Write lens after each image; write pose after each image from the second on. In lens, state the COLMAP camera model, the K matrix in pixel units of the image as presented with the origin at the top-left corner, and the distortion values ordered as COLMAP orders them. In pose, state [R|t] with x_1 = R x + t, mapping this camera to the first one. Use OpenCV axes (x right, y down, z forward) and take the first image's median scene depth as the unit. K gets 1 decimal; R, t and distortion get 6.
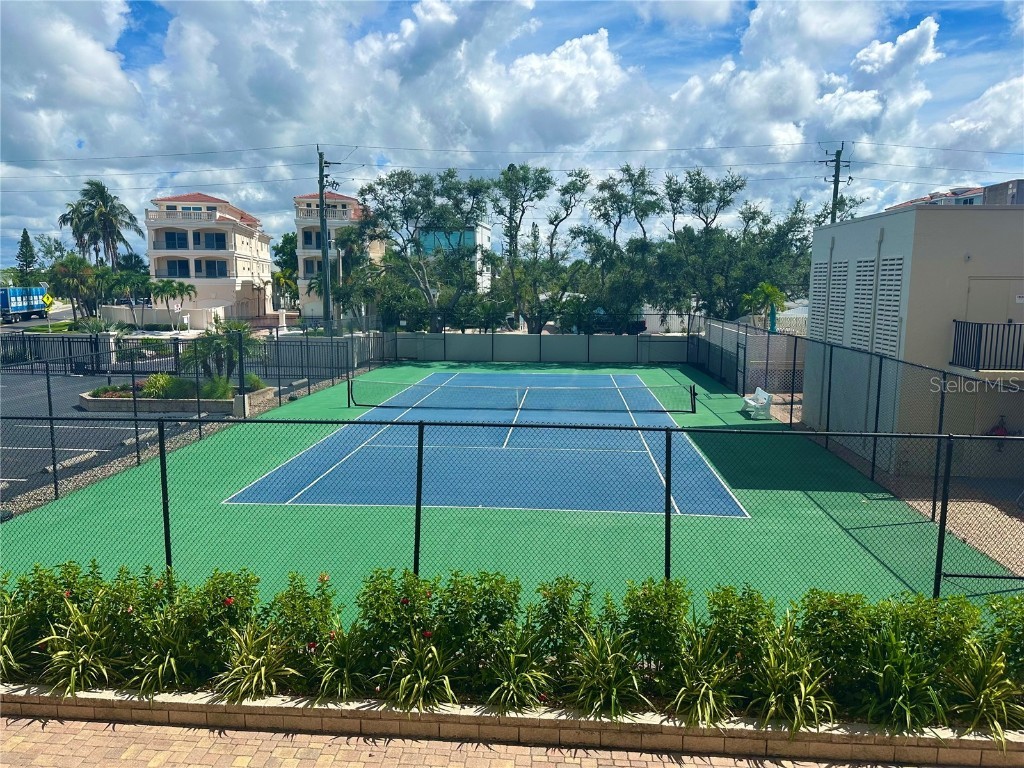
lens RADIAL K [[711.5, 0, 522.3], [0, 711.5, 443.7], [0, 0, 1]] dist [0.004151, -0.000596]
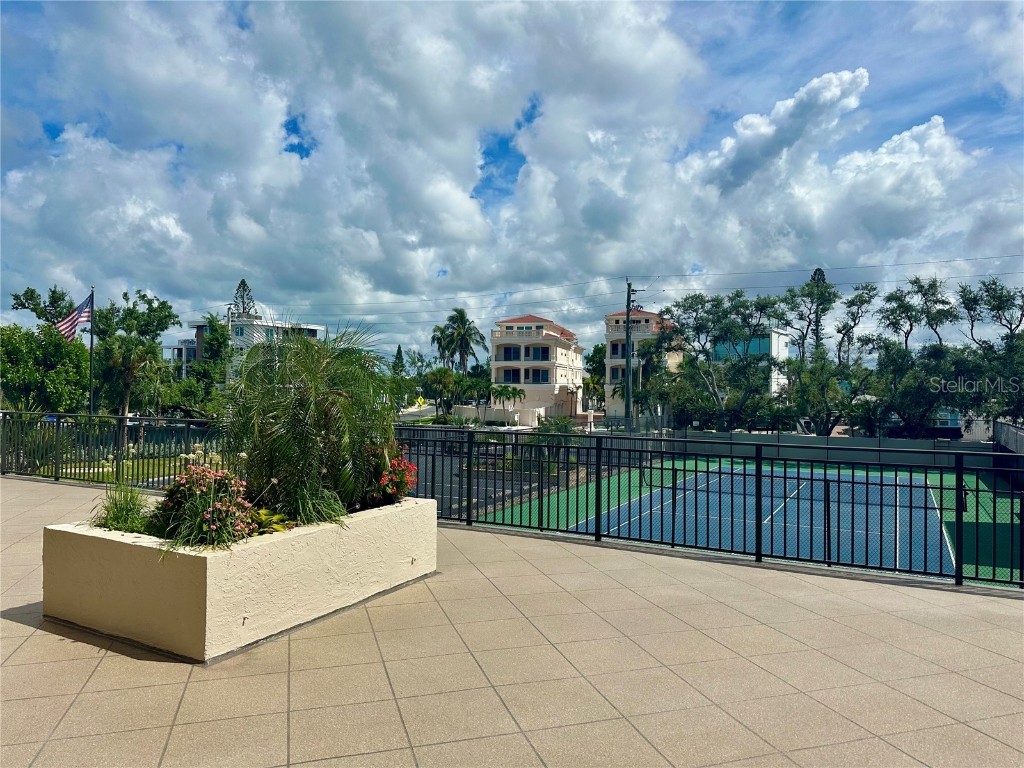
lens RADIAL K [[726.0, 0, 512.0], [0, 726.0, 384.0], [0, 0, 1]] dist [0.006442, 0.002509]
pose [[0.907878, -0.002902, -0.419224, 0.044076], [-0.088625, 0.976048, -0.198686, 0.016670], [0.409760, 0.217537, 0.885875, -0.109737]]
